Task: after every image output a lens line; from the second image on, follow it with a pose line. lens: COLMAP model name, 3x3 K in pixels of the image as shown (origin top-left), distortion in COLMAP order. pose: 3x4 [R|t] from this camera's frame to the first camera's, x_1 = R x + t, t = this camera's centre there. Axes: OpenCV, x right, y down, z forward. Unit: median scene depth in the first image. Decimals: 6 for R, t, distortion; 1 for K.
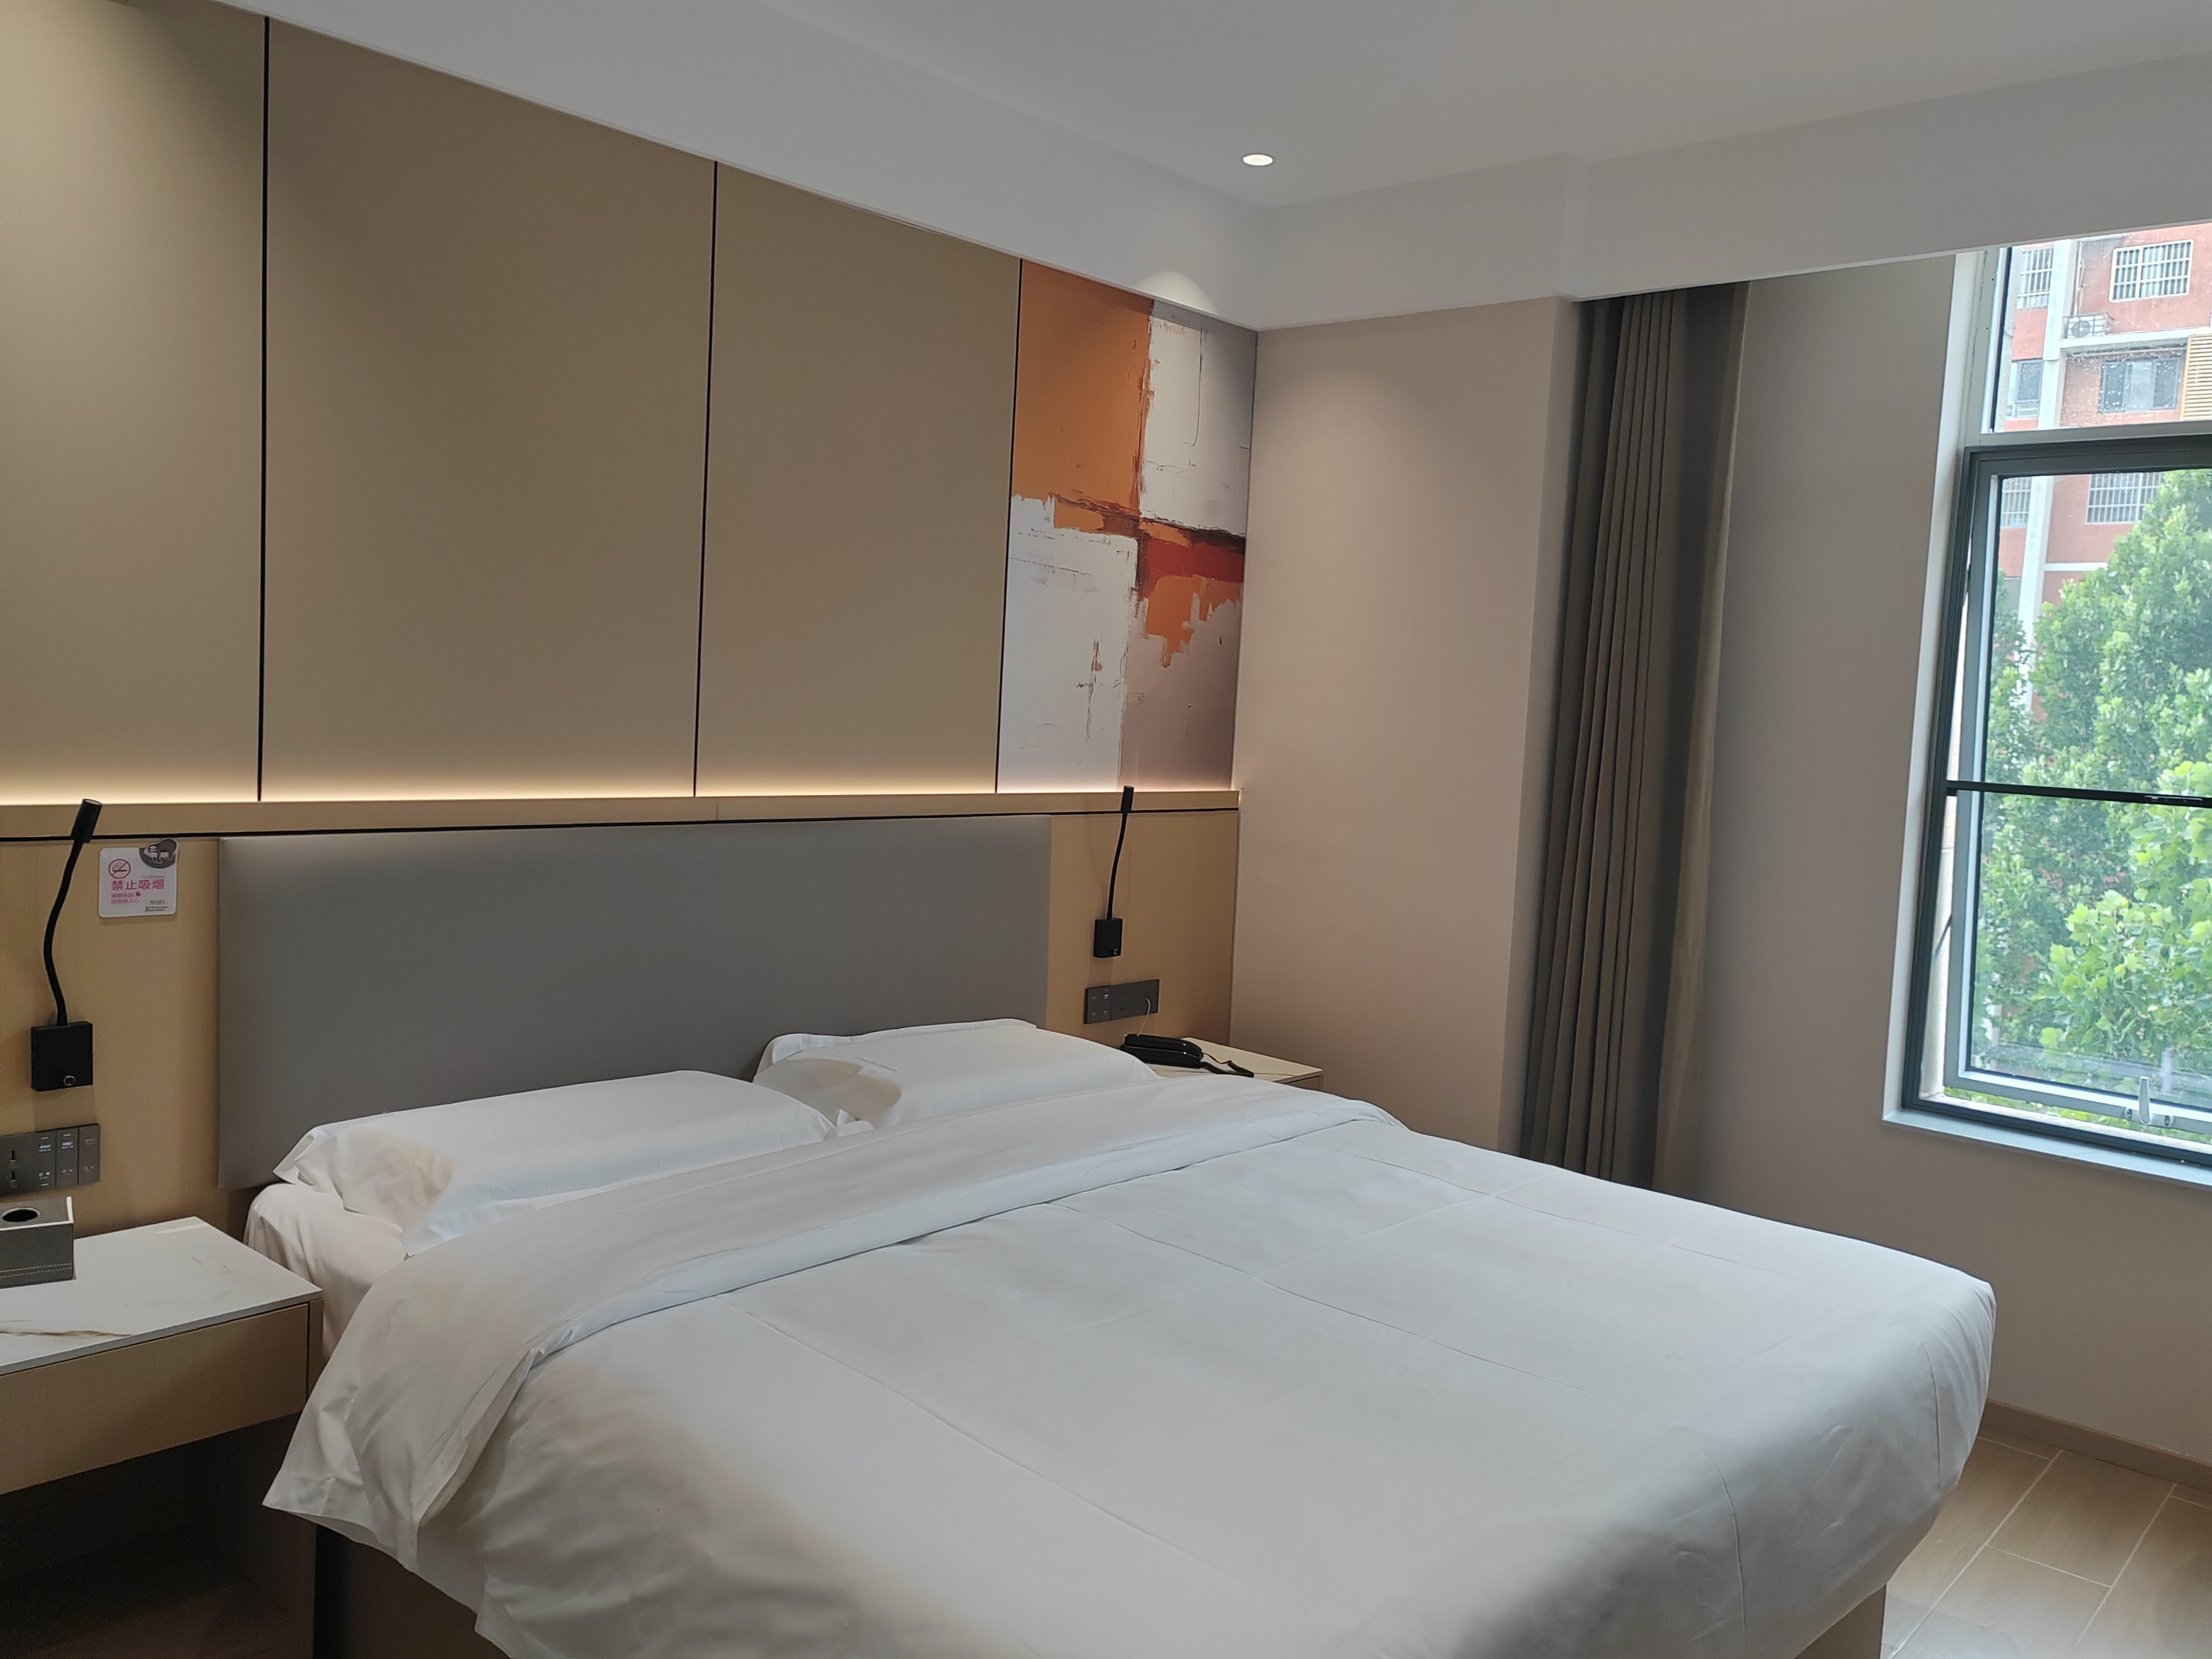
lens RADIAL K [[1734.4, 0, 1098.6], [0, 1734.4, 825.6], [0, 0, 1]] dist [-0.000943, -0.006485]
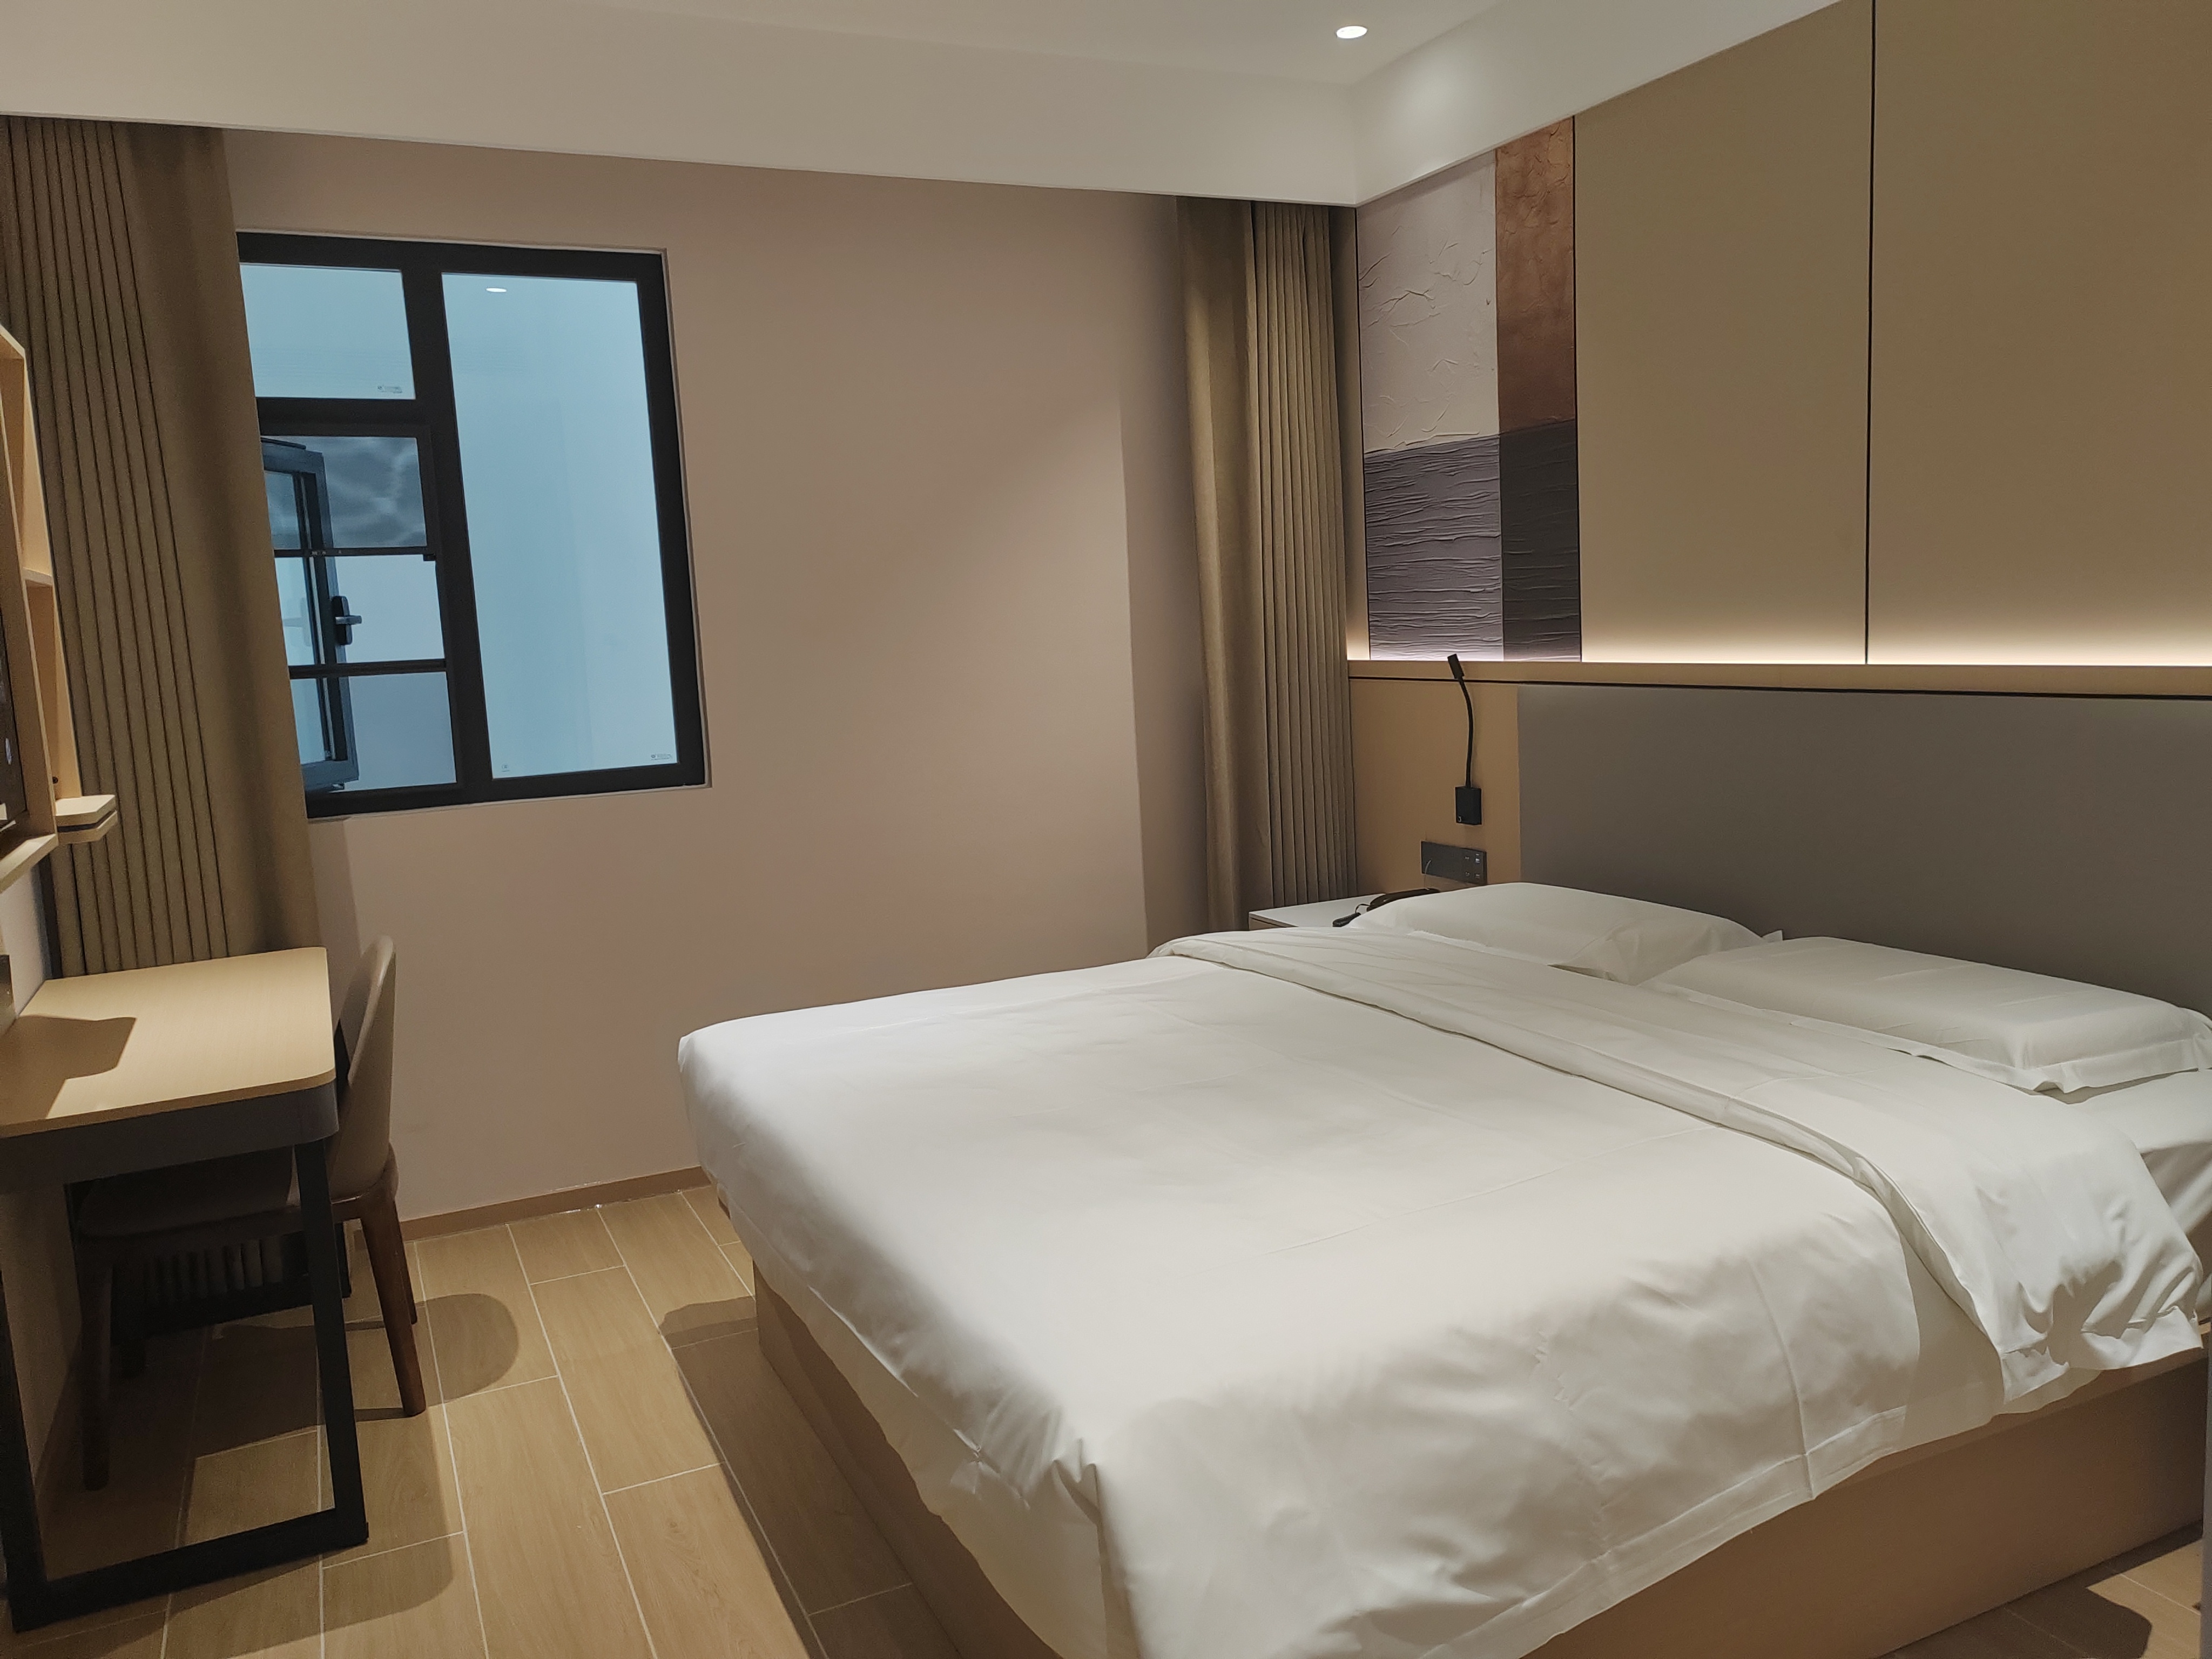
lens RADIAL K [[1734.4, 0, 1104.3], [0, 1734.4, 834.3], [0, 0, 1]] dist [-0.000943, -0.006485]
pose [[-0.384700, 0.100978, -0.917502, 1.039801], [-0.019028, 0.992919, 0.117257, -0.033756], [0.922846, 0.062567, -0.380054, 1.205745]]
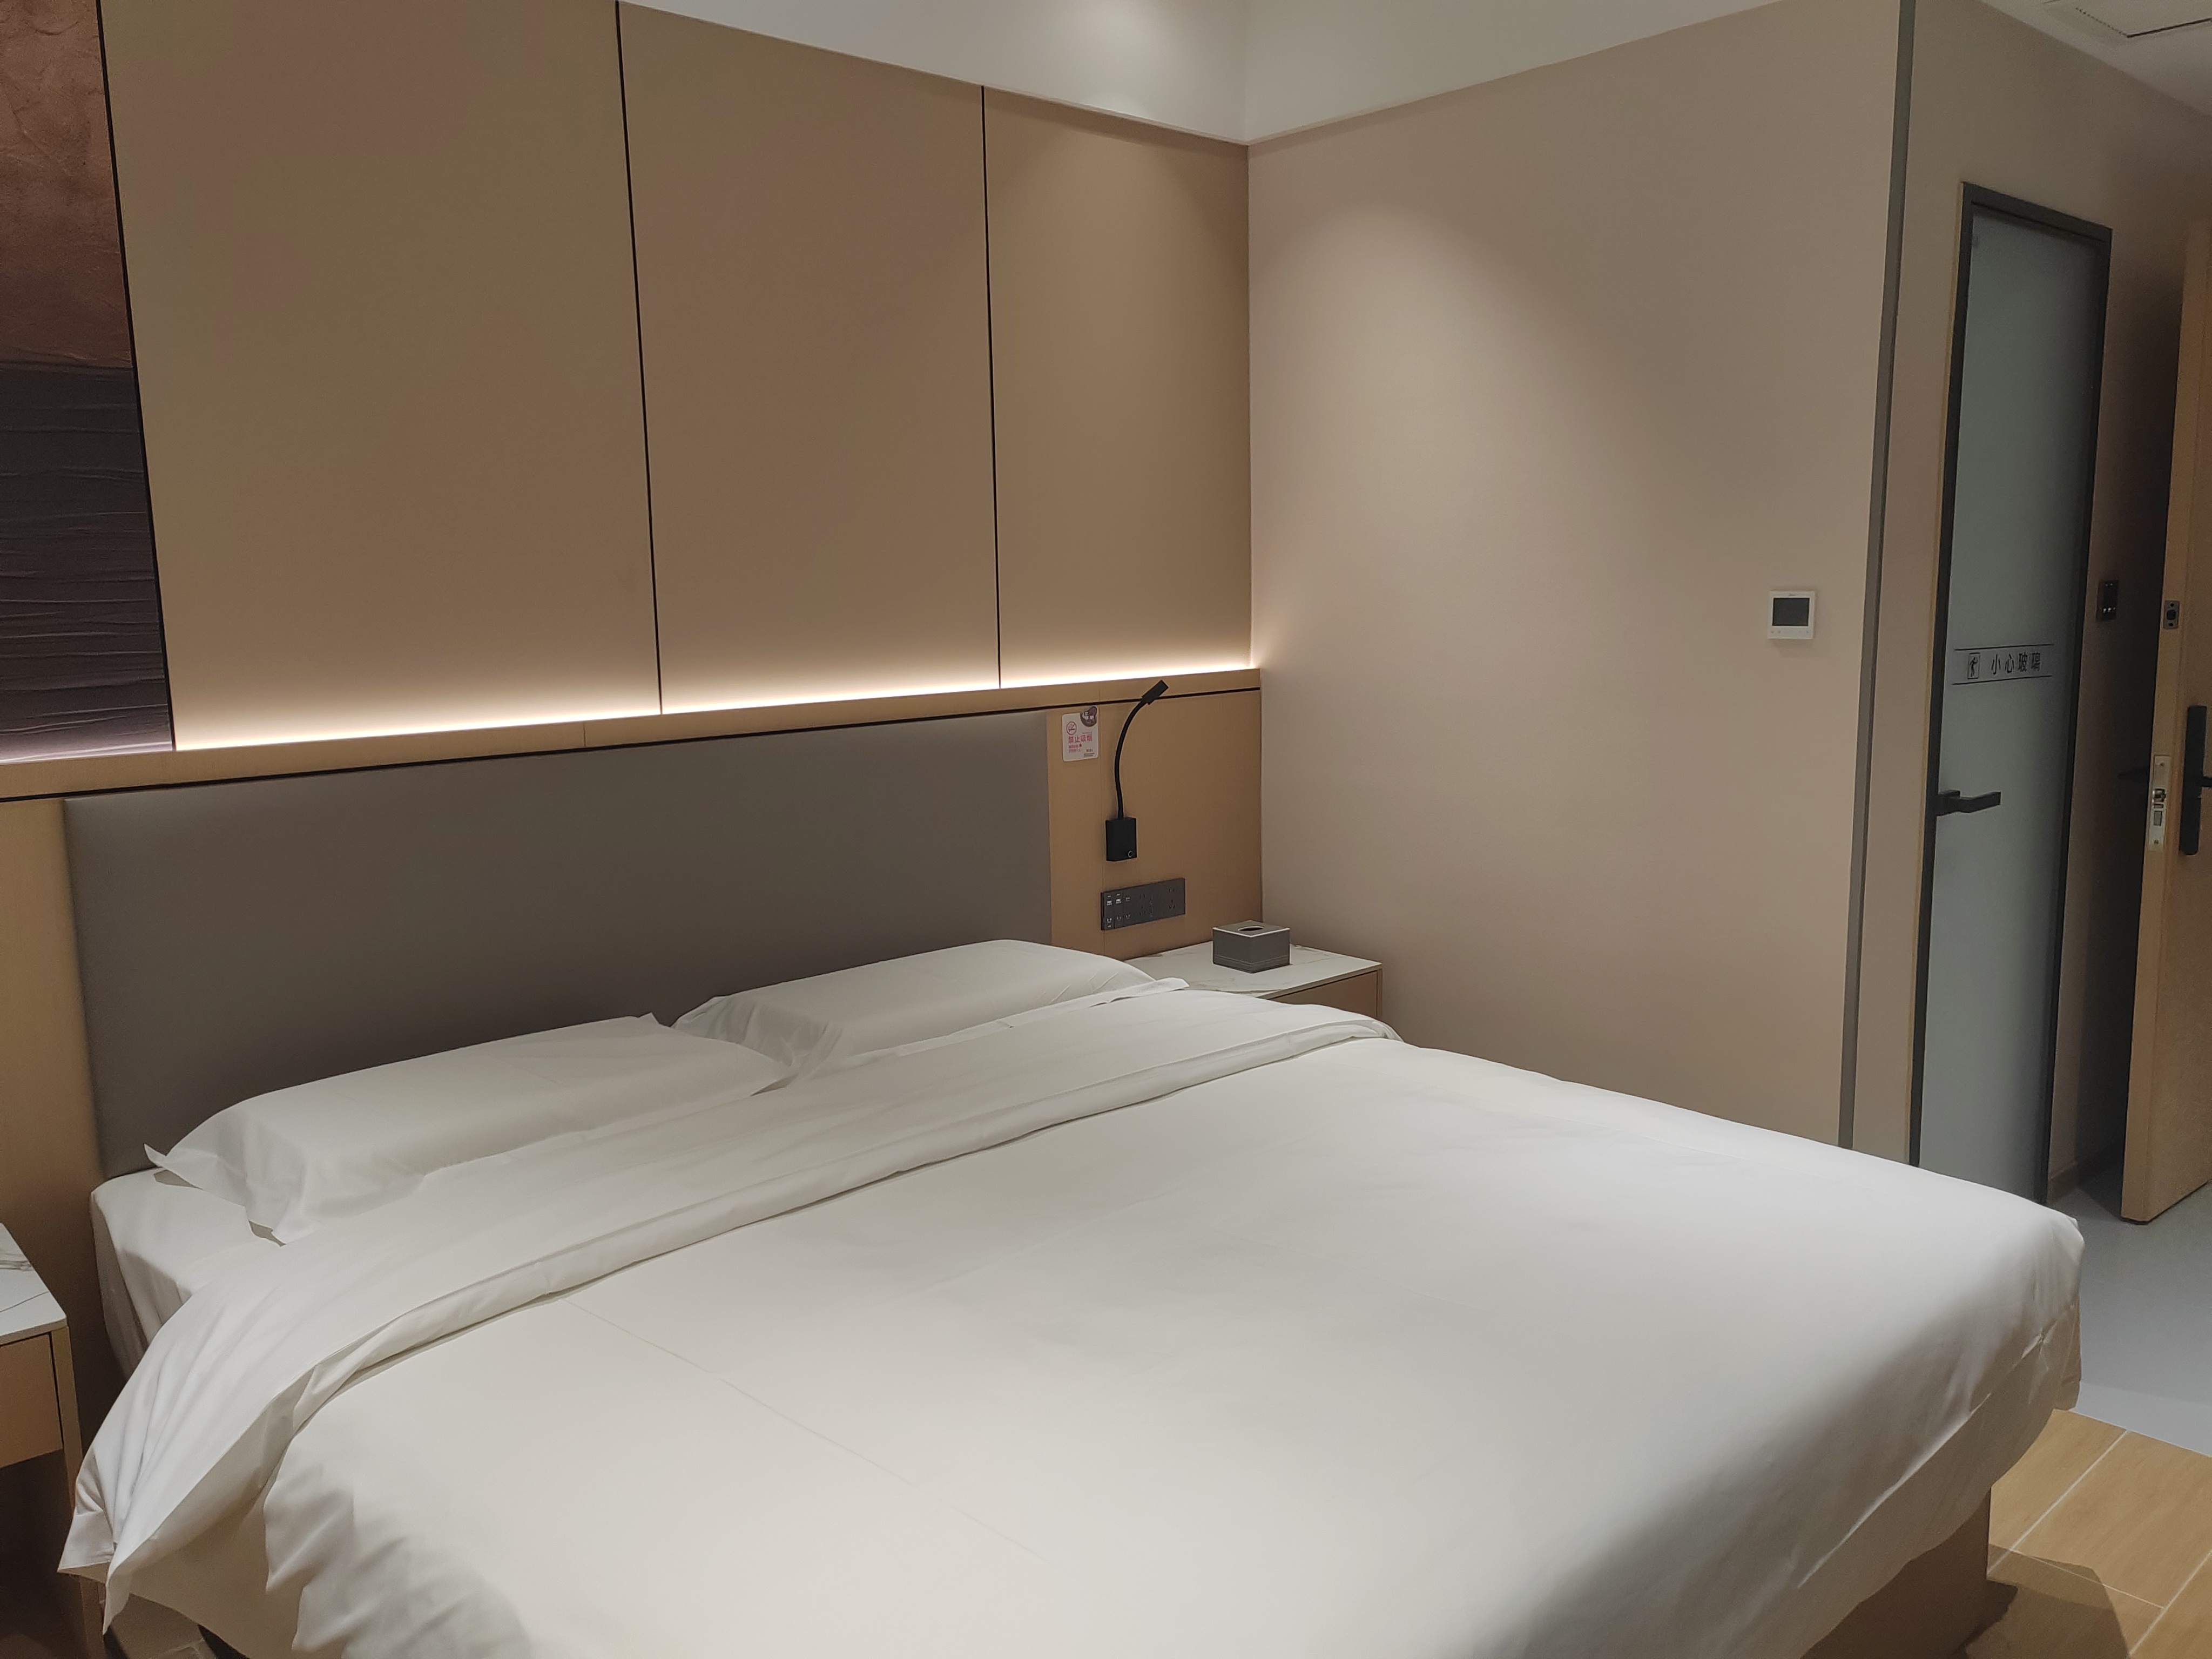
lens RADIAL K [[1734.4, 0, 1112.9], [0, 1734.4, 832.0], [0, 0, 1]] dist [-0.000943, -0.006485]
pose [[0.995048, -0.058768, -0.080162, 0.077064], [0.064436, 0.995460, 0.070057, -0.003133], [0.075681, -0.074876, 0.994317, 0.092095]]
